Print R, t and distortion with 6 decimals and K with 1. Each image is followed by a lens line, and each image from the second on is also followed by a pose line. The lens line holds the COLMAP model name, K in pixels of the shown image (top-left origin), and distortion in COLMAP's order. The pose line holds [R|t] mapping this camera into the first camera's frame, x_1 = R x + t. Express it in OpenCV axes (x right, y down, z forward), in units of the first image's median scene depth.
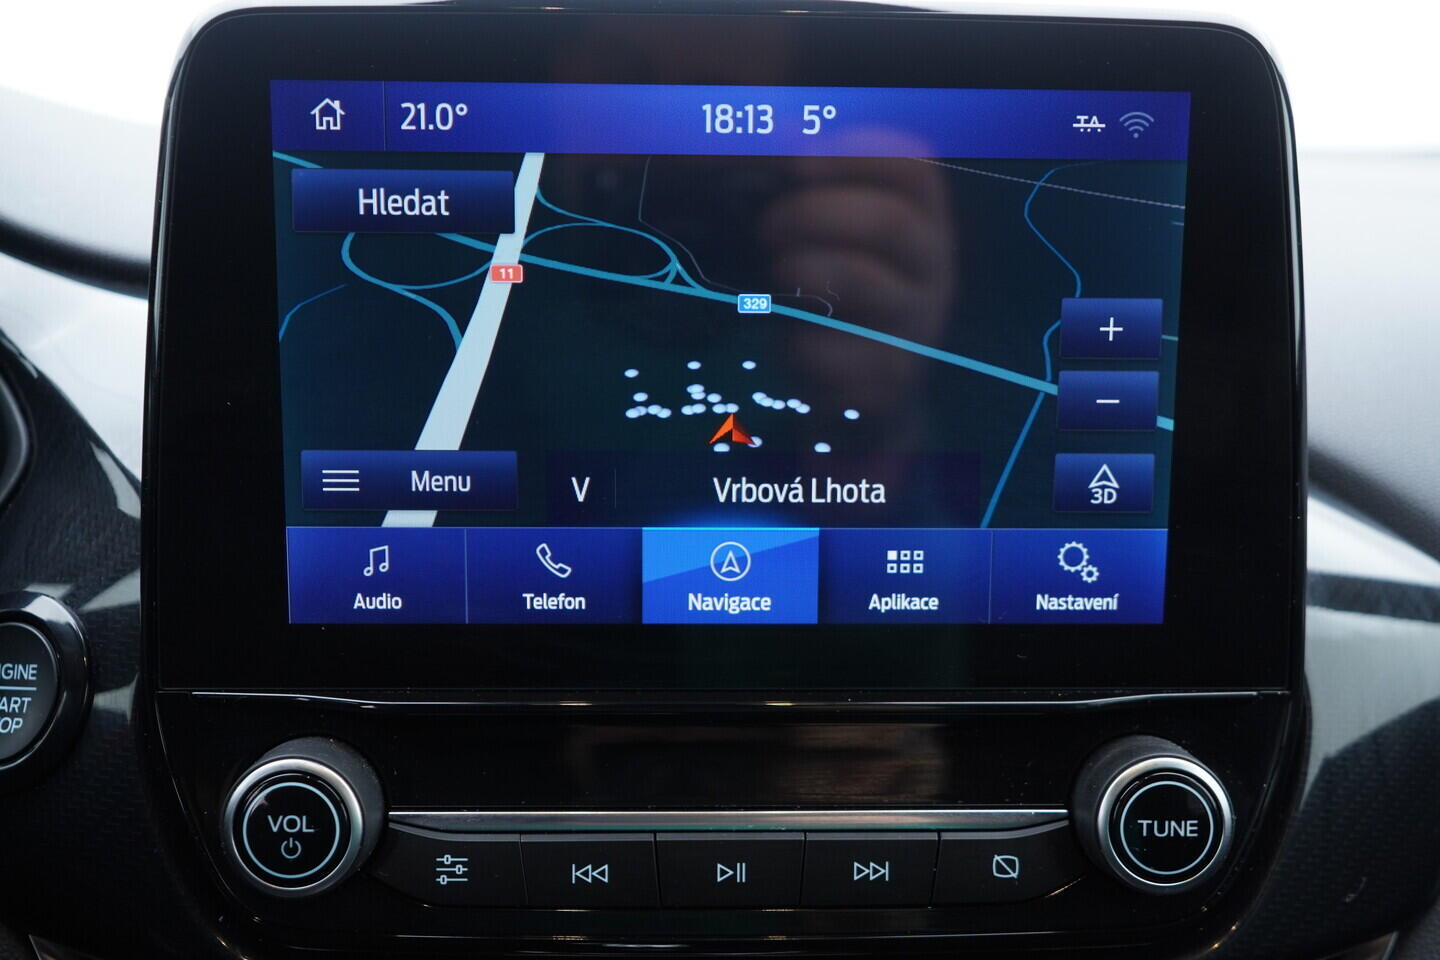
lens RADIAL K [[1474.1, 0, 721.3], [0, 1474.1, 479.1], [0, 0, 1]] dist [0.002965, 0.000000]
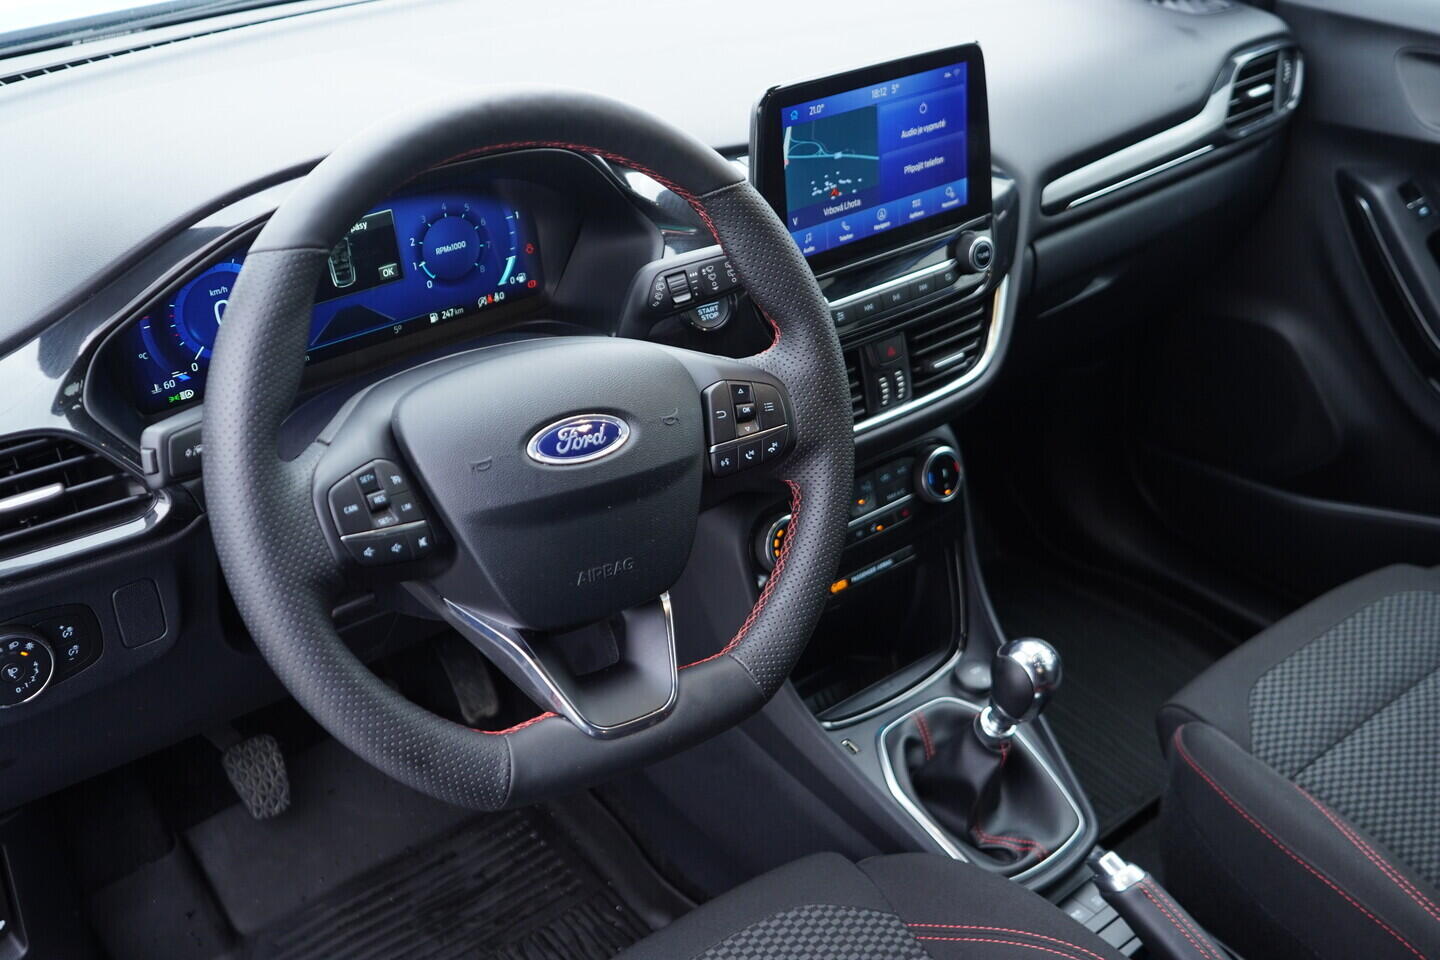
lens RADIAL K [[1474.1, 0, 719.1], [0, 1474.1, 479.9], [0, 0, 1]] dist [0.002965, 0.000000]
pose [[0.800912, -0.325577, 0.502533, -2.345732], [0.166957, 0.927399, 0.334748, -0.617845], [-0.575035, -0.184203, 0.797122, -1.769303]]
